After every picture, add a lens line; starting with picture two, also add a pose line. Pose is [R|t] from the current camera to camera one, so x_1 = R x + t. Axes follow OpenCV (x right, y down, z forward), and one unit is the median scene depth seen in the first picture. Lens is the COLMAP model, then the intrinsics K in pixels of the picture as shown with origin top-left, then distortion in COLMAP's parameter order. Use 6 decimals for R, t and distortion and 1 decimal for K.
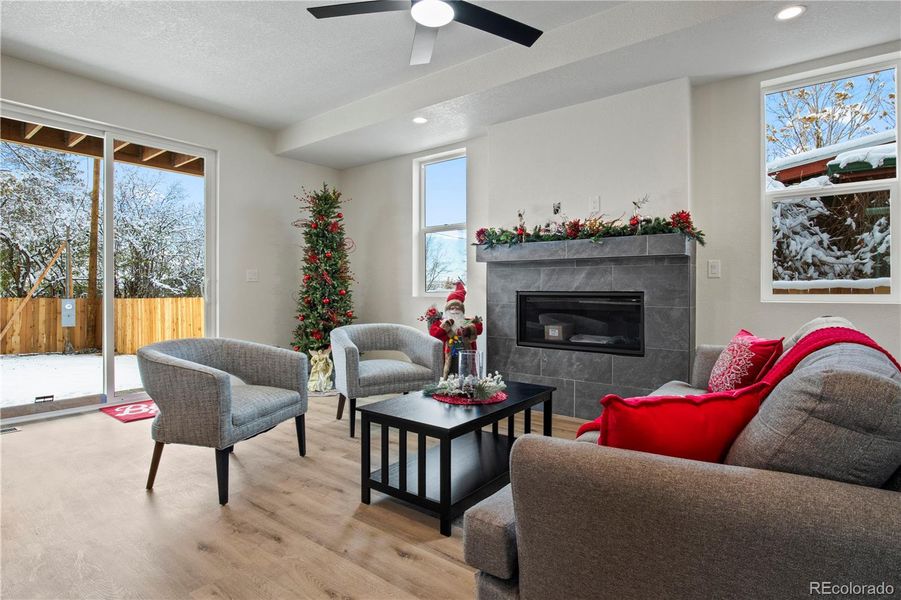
lens RADIAL K [[477.8, 0, 452.6], [0, 477.8, 287.0], [0, 0, 1]] dist [-0.028435, 0.000691]
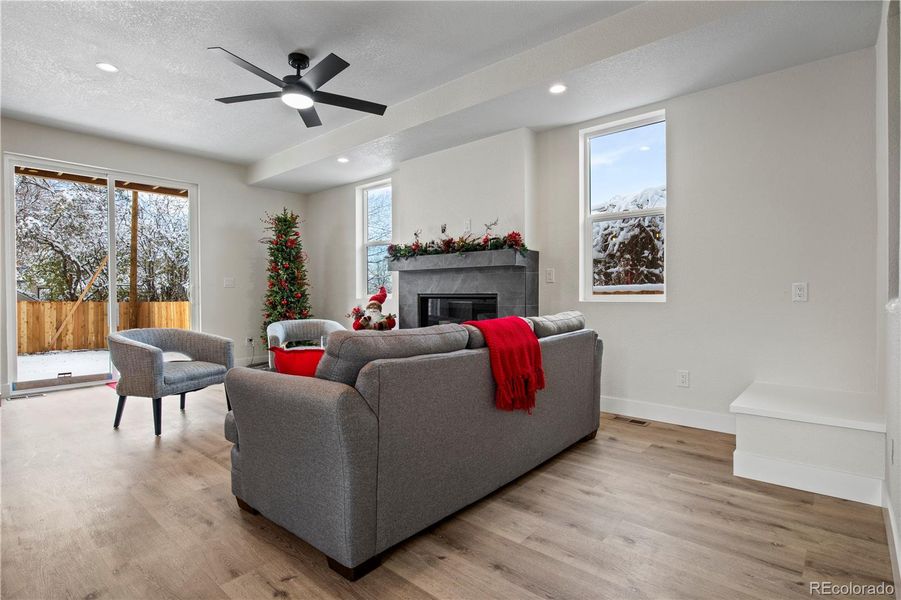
lens RADIAL K [[460.1, 0, 451.5], [0, 460.1, 294.5], [0, 0, 1]] dist [-0.023060, 0.001071]
pose [[0.997893, -0.004955, -0.064686, 0.295142], [0.005598, 0.999937, 0.009763, -0.000691], [0.064634, -0.010105, 0.997858, -0.210471]]
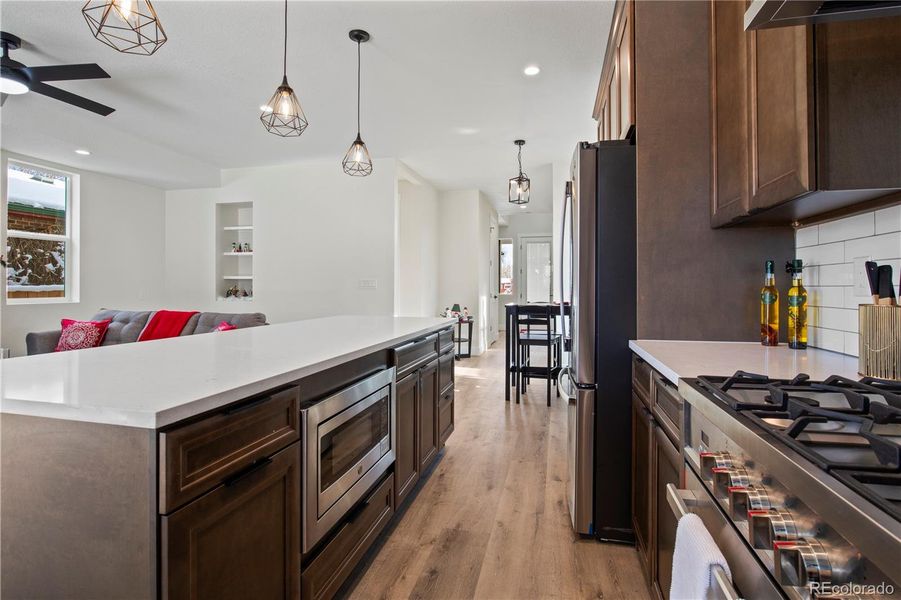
lens RADIAL K [[460.1, 0, 451.5], [0, 460.1, 294.5], [0, 0, 1]] dist [-0.023060, 0.001071]
pose [[-0.429135, -0.021205, 0.902991, -0.960297], [-0.016022, 0.999746, 0.015862, -0.032599], [-0.903098, -0.007661, -0.429366, 0.258632]]
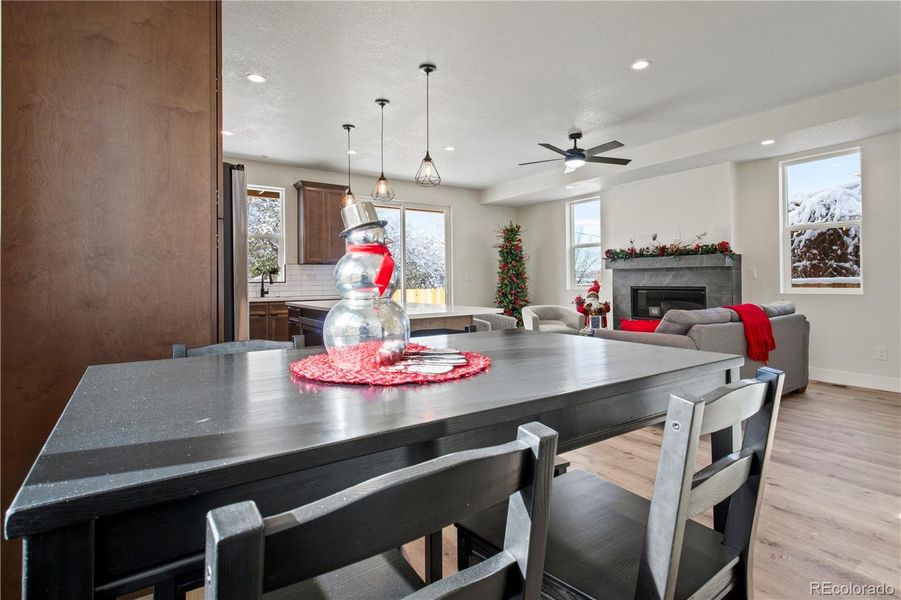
lens RADIAL K [[470.6, 0, 449.9], [0, 470.6, 273.9], [0, 0, 1]] dist [0.002266, 0.012568]
pose [[0.948795, -0.013636, -0.315598, 0.052670], [0.011495, 0.999897, -0.008645, -0.026800], [0.315683, 0.004574, 0.948854, -0.739610]]
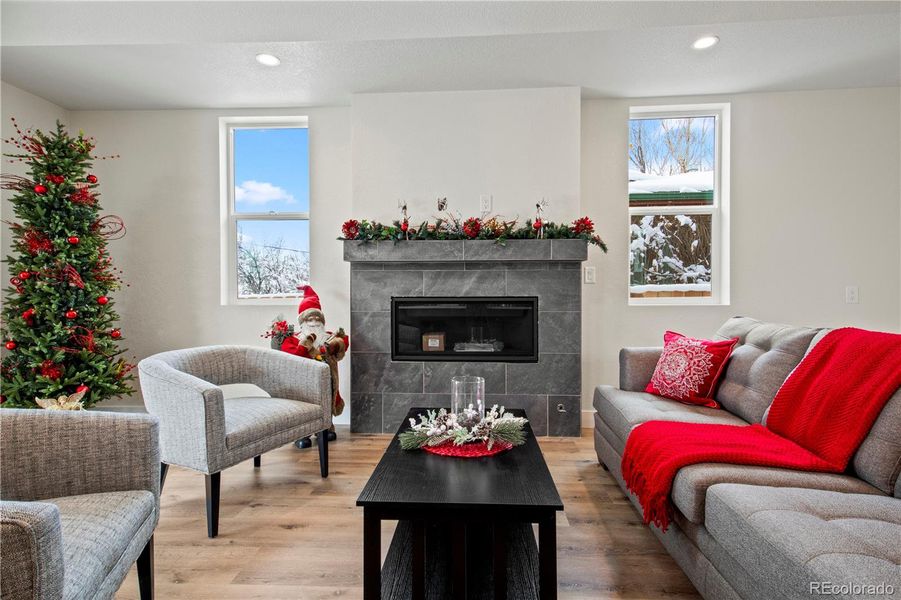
lens RADIAL K [[452.0, 0, 451.1], [0, 452.0, 295.6], [0, 0, 1]] dist [0.033719, 0.000073]
pose [[0.824326, -0.003973, 0.566102, -0.231181], [0.000250, 0.999978, 0.006654, 0.001082], [-0.566116, -0.005343, 0.824309, 0.267150]]
